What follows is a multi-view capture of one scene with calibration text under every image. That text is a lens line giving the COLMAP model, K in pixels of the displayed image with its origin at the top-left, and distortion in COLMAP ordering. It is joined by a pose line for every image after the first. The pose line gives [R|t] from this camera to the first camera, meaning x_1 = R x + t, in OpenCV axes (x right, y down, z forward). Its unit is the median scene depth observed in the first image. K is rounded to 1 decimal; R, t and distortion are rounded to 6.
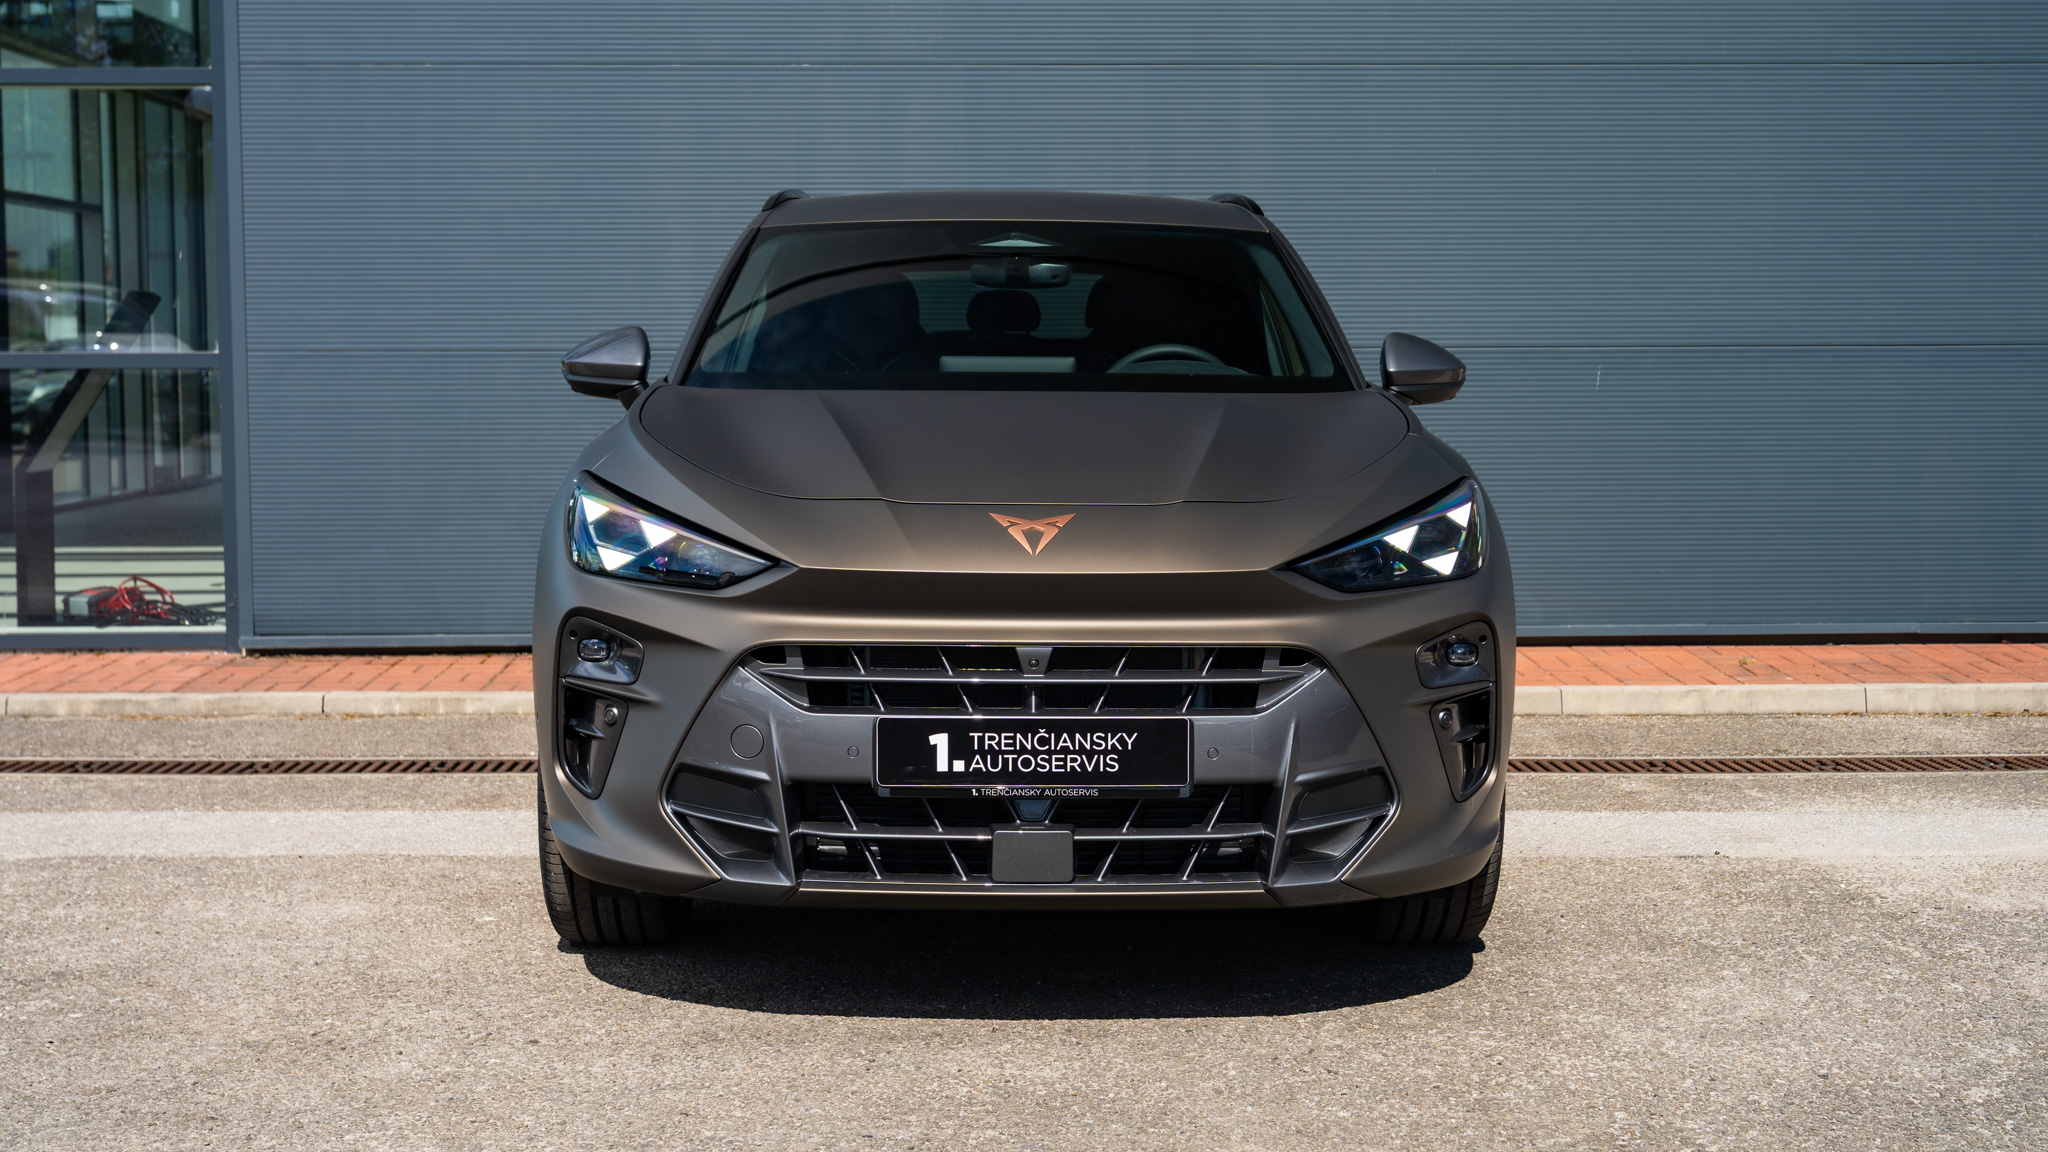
lens RADIAL K [[2656.1, 0, 1025.0], [0, 2656.1, 585.7], [0, 0, 1]] dist [0.006539, 0.000000]
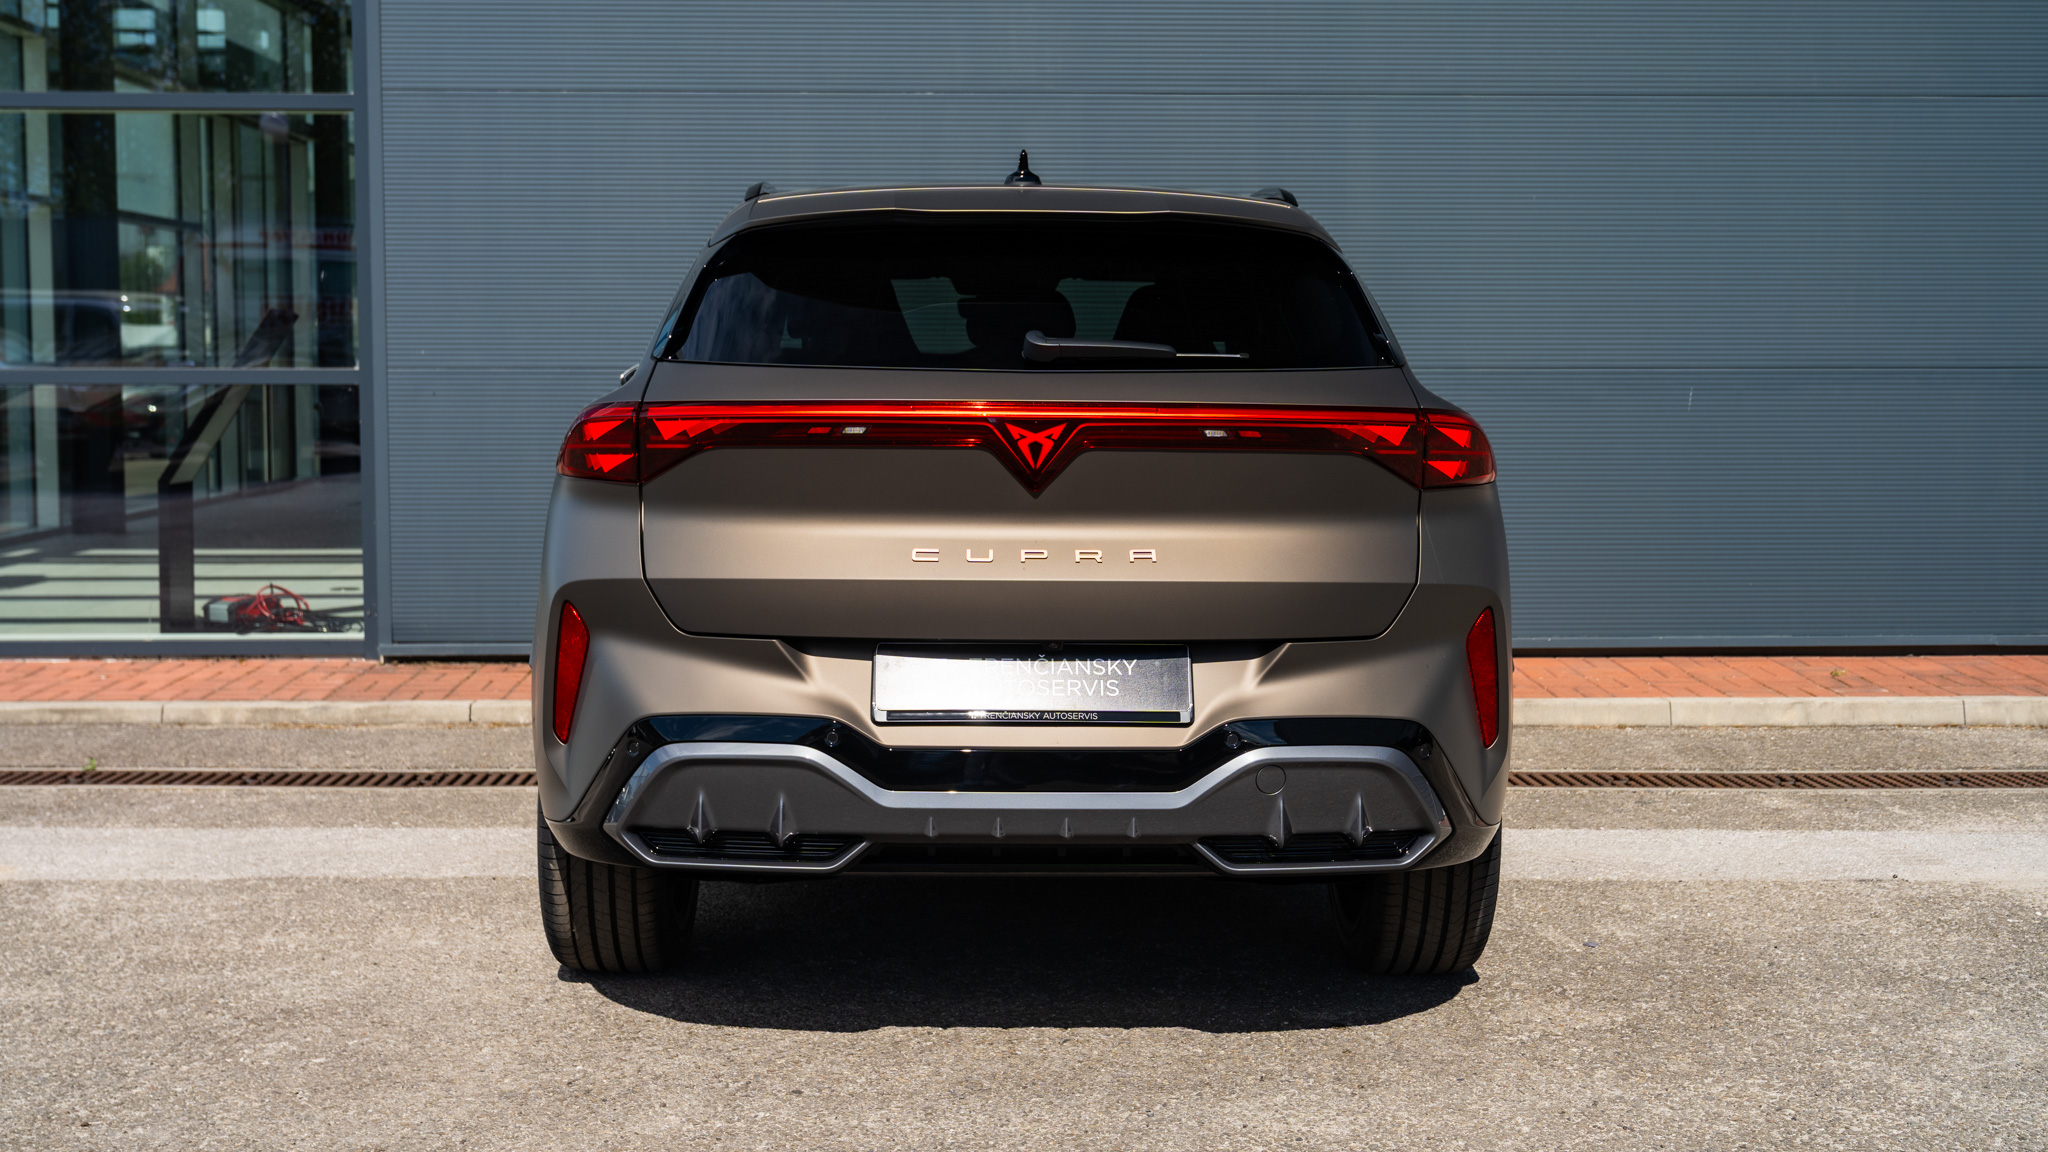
lens RADIAL K [[2428.2, 0, 1004.5], [0, 2428.2, 559.9], [0, 0, 1]] dist [0.002447, 0.000000]
pose [[0.999977, 0.003238, 0.006017, -0.085871], [-0.003209, 0.999983, -0.004837, -0.014447], [-0.006032, 0.004818, 0.999970, 0.081348]]
